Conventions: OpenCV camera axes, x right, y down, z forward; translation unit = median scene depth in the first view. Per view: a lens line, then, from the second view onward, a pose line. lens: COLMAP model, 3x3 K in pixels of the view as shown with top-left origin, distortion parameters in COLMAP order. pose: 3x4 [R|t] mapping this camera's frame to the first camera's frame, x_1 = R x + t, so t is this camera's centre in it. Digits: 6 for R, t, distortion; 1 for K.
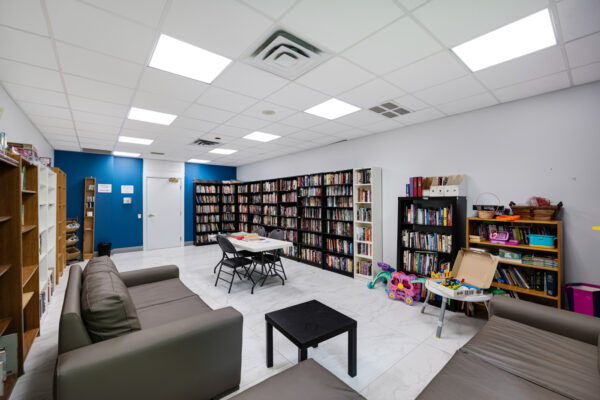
lens RADIAL K [[248.2, 0, 301.5], [0, 248.2, 199.0], [0, 0, 1]] dist [-0.000193, -0.000027]
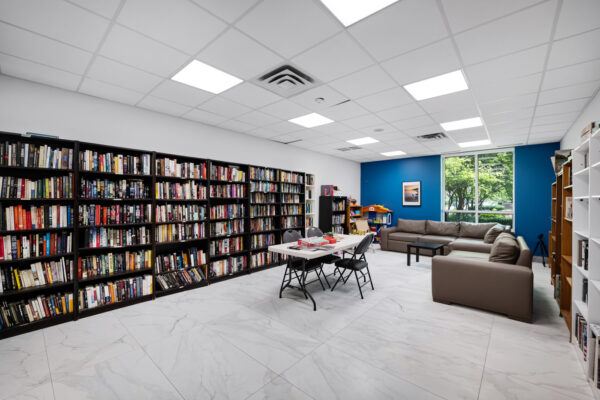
lens RADIAL K [[248.2, 0, 301.2], [0, 248.2, 203.2], [0, 0, 1]] dist [-0.000193, -0.000027]
pose [[-0.155786, -0.016421, 0.987654, -0.833199], [-0.018979, 0.999727, 0.013628, 0.013868], [-0.987609, -0.016622, -0.156055, 0.981315]]
